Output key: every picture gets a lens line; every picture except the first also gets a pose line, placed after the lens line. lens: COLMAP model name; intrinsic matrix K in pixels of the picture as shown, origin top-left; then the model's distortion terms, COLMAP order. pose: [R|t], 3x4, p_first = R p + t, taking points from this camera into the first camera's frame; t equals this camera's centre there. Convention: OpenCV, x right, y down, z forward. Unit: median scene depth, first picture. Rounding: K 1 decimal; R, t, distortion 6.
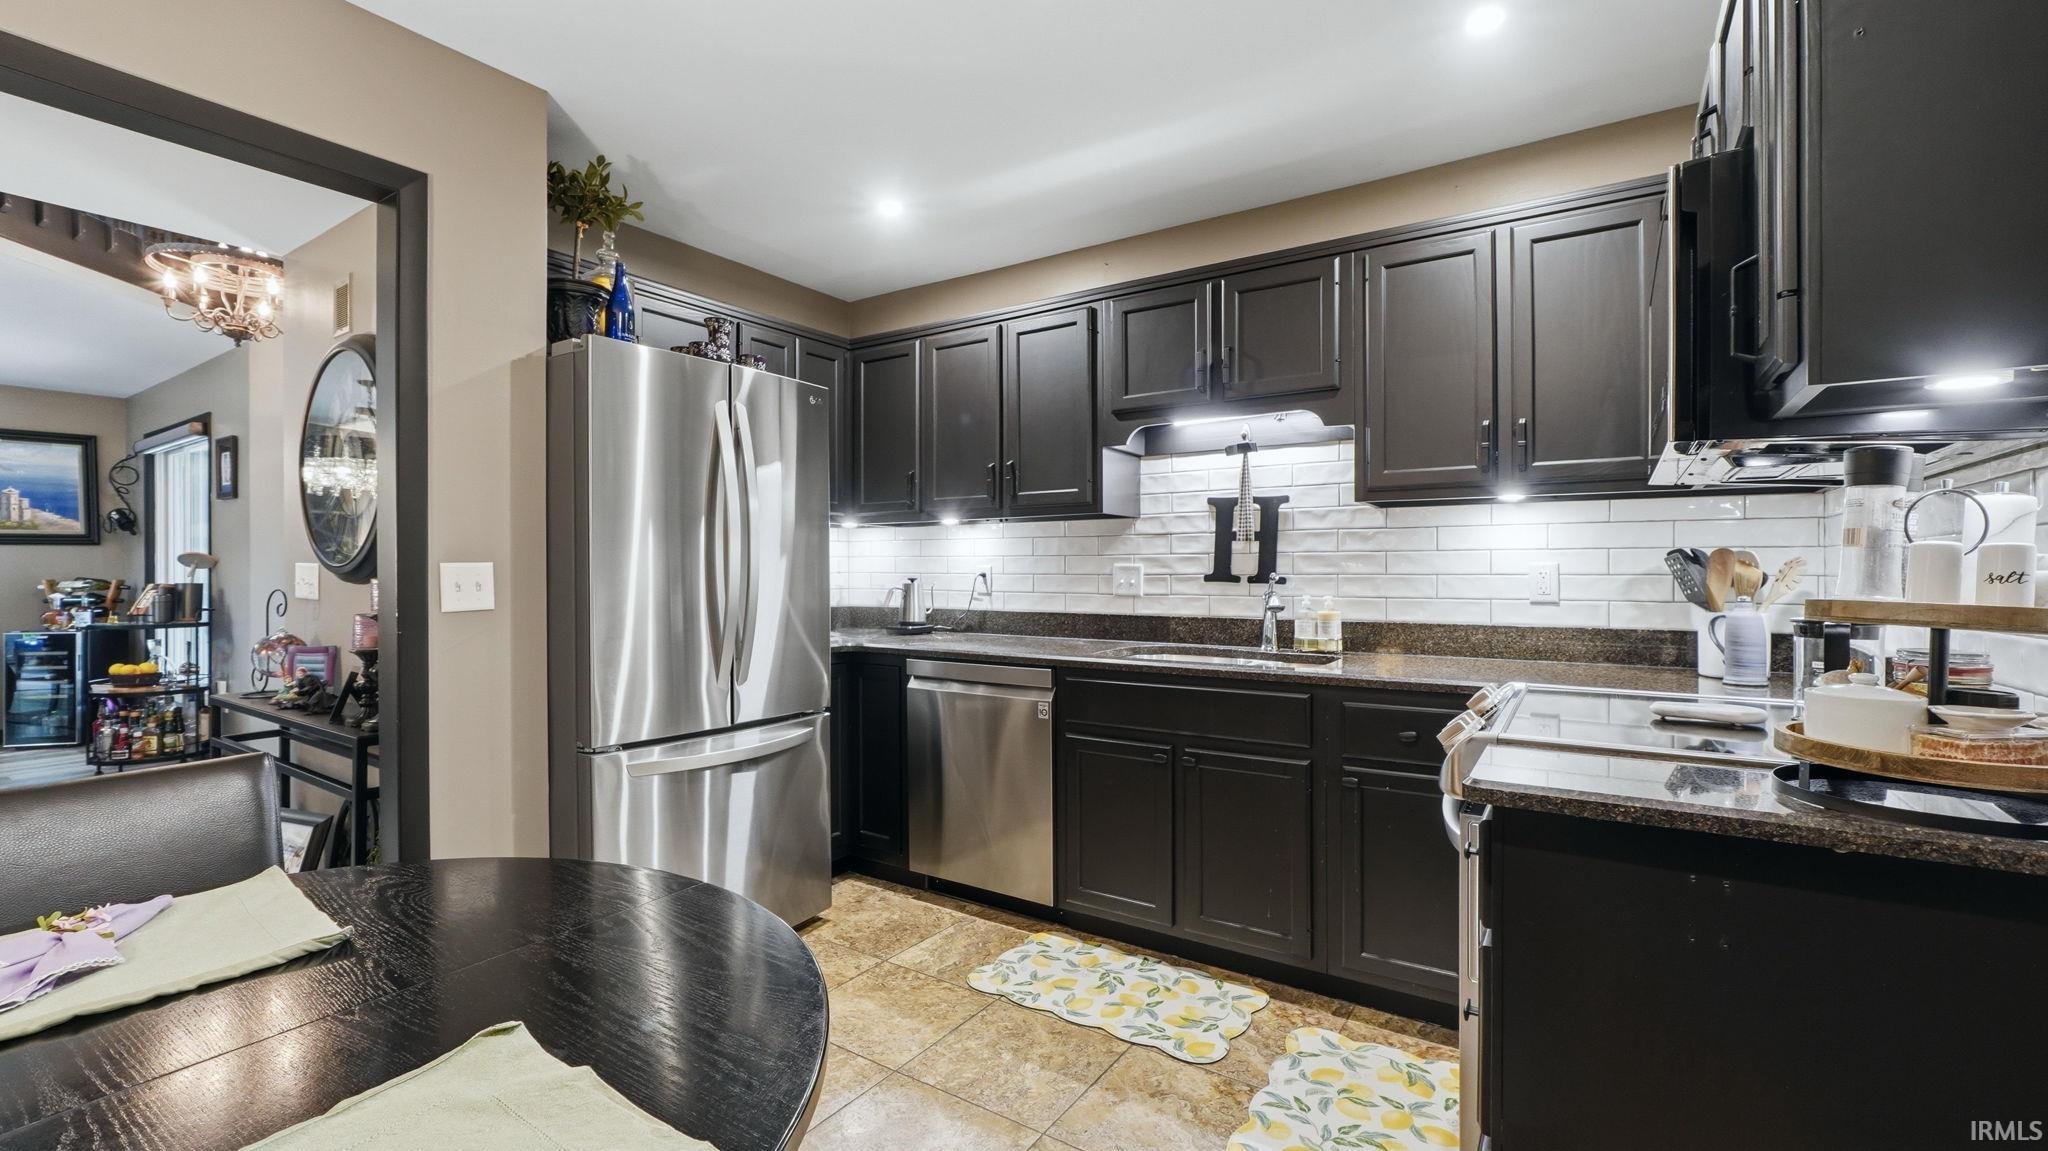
lens RADIAL K [[862.4, 0, 1023.2], [0, 862.4, 576.8], [0, 0, 1]] dist [-0.012024, 0.002188]
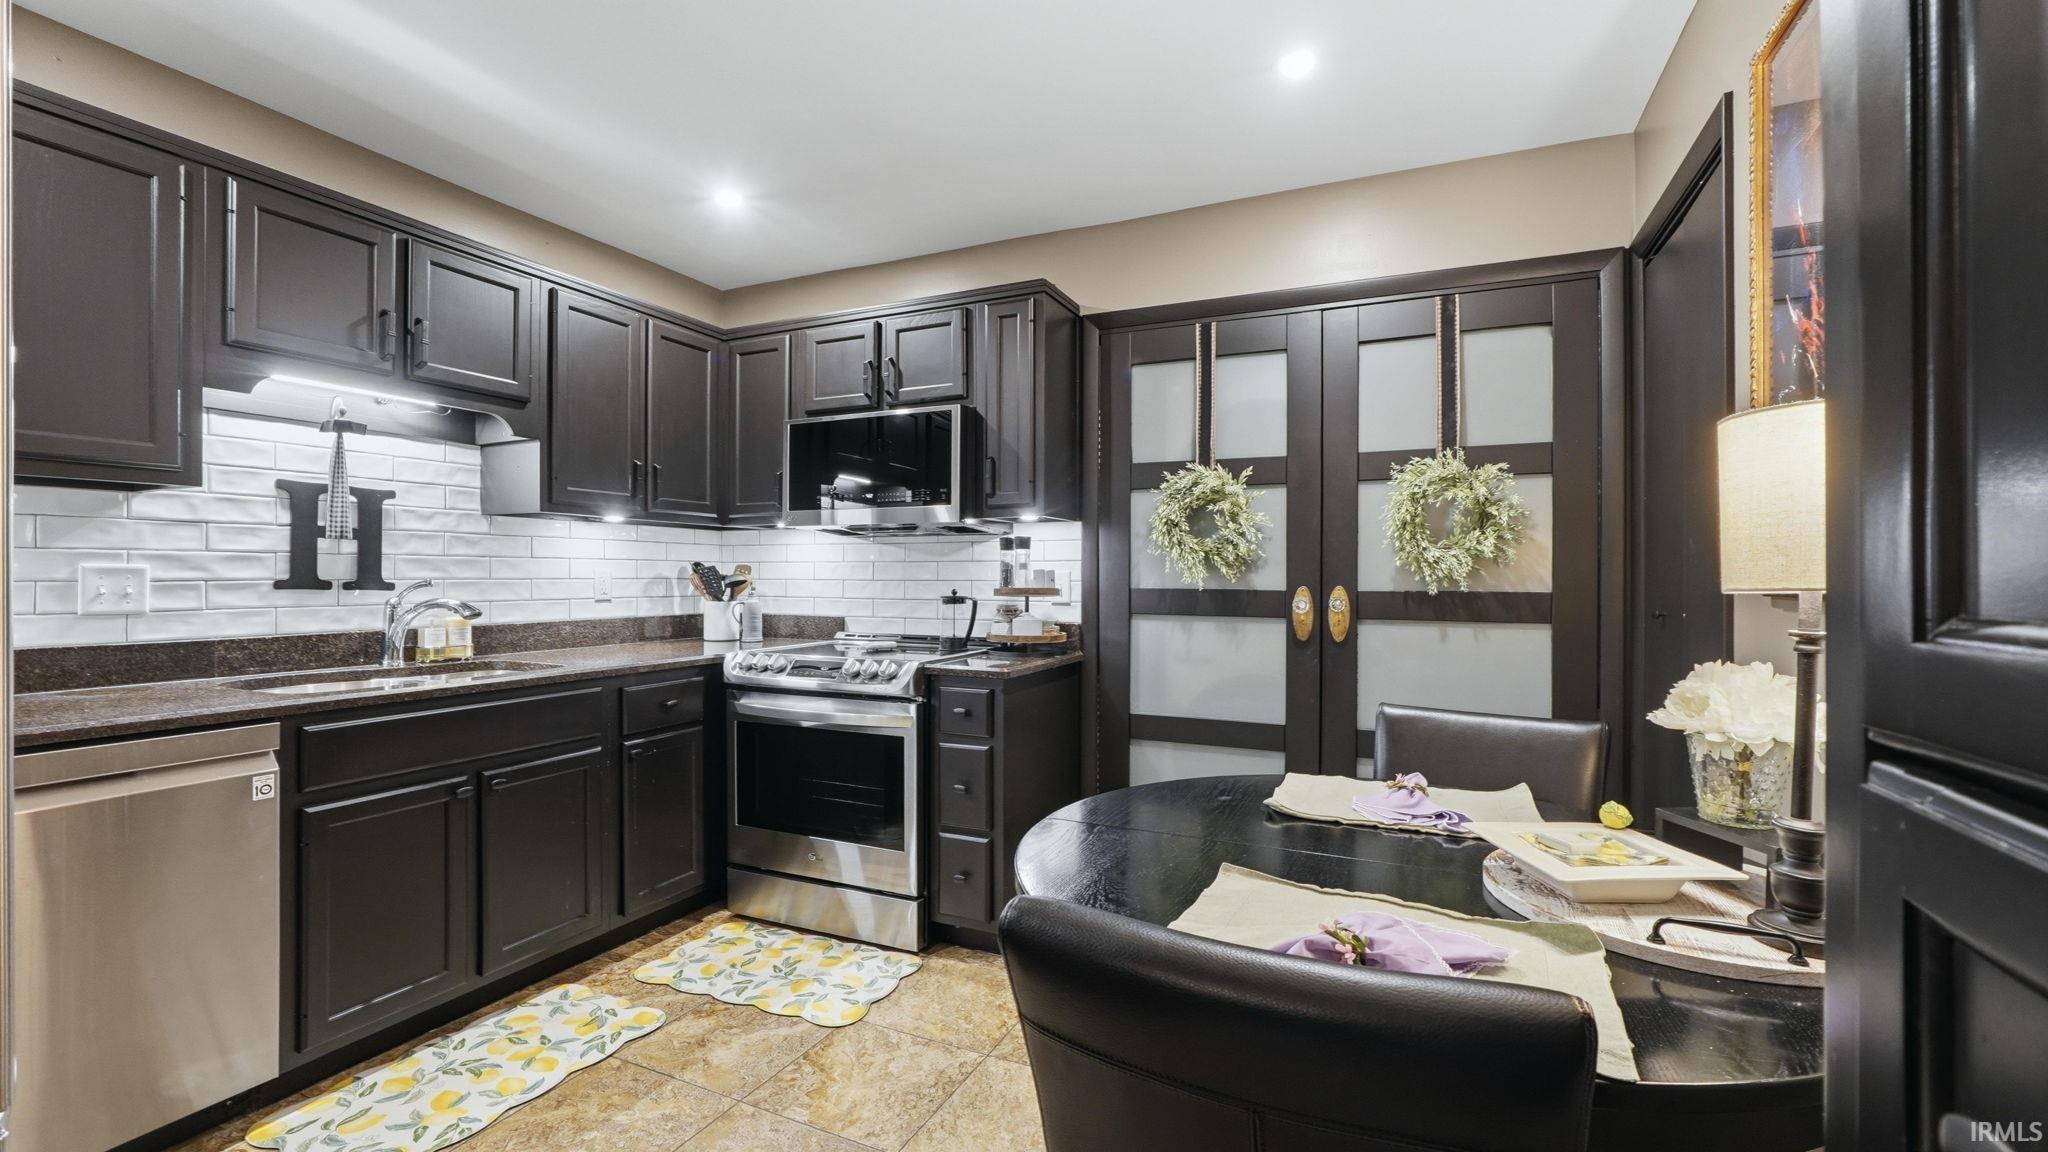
lens RADIAL K [[862.4, 0, 1022.2], [0, 862.4, 567.7], [0, 0, 1]] dist [-0.012024, 0.002188]
pose [[-0.148130, 0.007595, 0.988939, -0.681876], [0.001752, 0.999971, -0.007417, -0.007272], [-0.988966, 0.000634, -0.148139, 0.501183]]
